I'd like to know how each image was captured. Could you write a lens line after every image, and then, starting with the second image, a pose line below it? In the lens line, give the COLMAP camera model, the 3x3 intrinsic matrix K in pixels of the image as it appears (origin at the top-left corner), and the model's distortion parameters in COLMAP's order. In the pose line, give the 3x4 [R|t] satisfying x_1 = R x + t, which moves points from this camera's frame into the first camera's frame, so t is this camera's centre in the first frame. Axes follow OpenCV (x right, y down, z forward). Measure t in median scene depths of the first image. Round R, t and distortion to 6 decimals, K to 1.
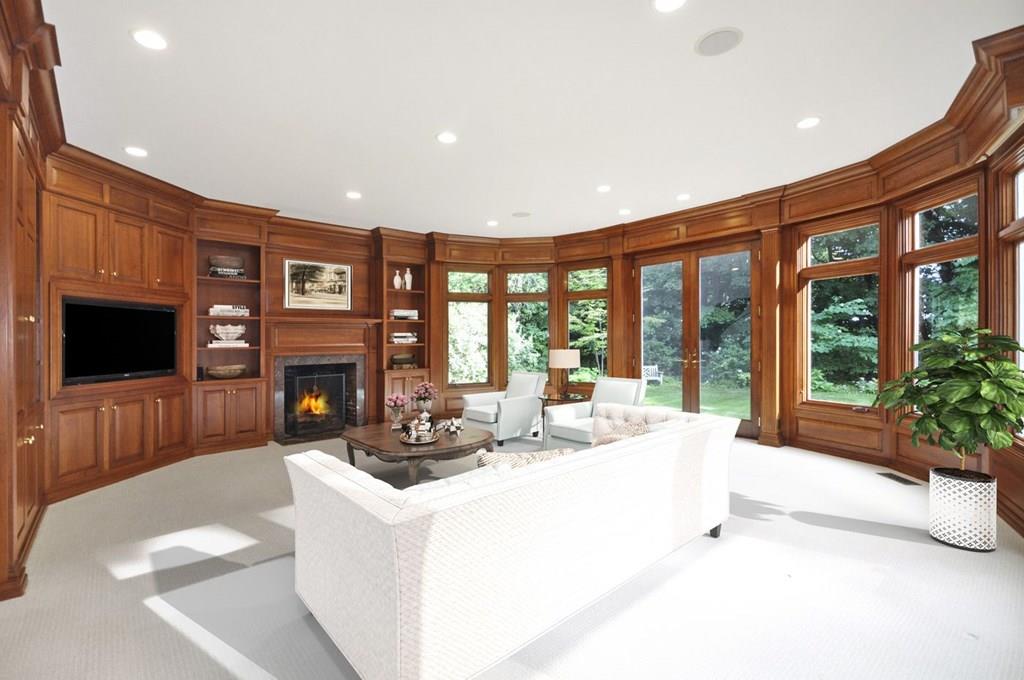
lens RADIAL K [[457.9, 0, 516.8], [0, 457.9, 340.9], [0, 0, 1]] dist [-0.013697, -0.000694]
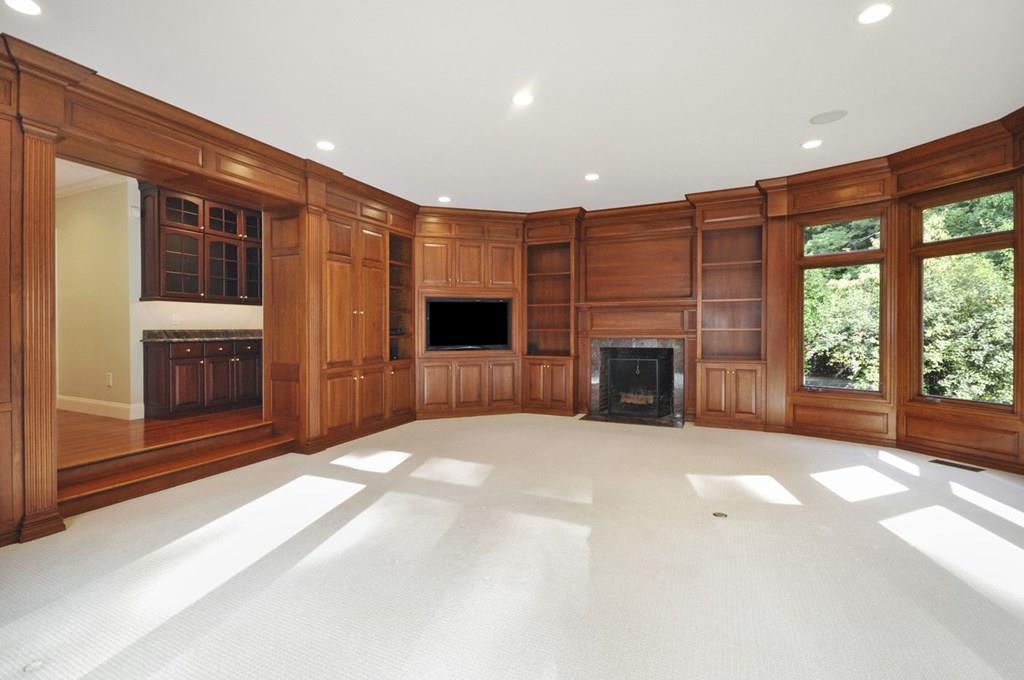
lens RADIAL K [[457.9, 0, 507.2], [0, 457.9, 323.4], [0, 0, 1]] dist [-0.013697, -0.000694]
pose [[0.381980, 0.003859, -0.924163, 0.412342], [-0.000202, 0.999992, 0.004092, -0.006542], [0.924171, -0.001376, 0.381978, 0.383155]]
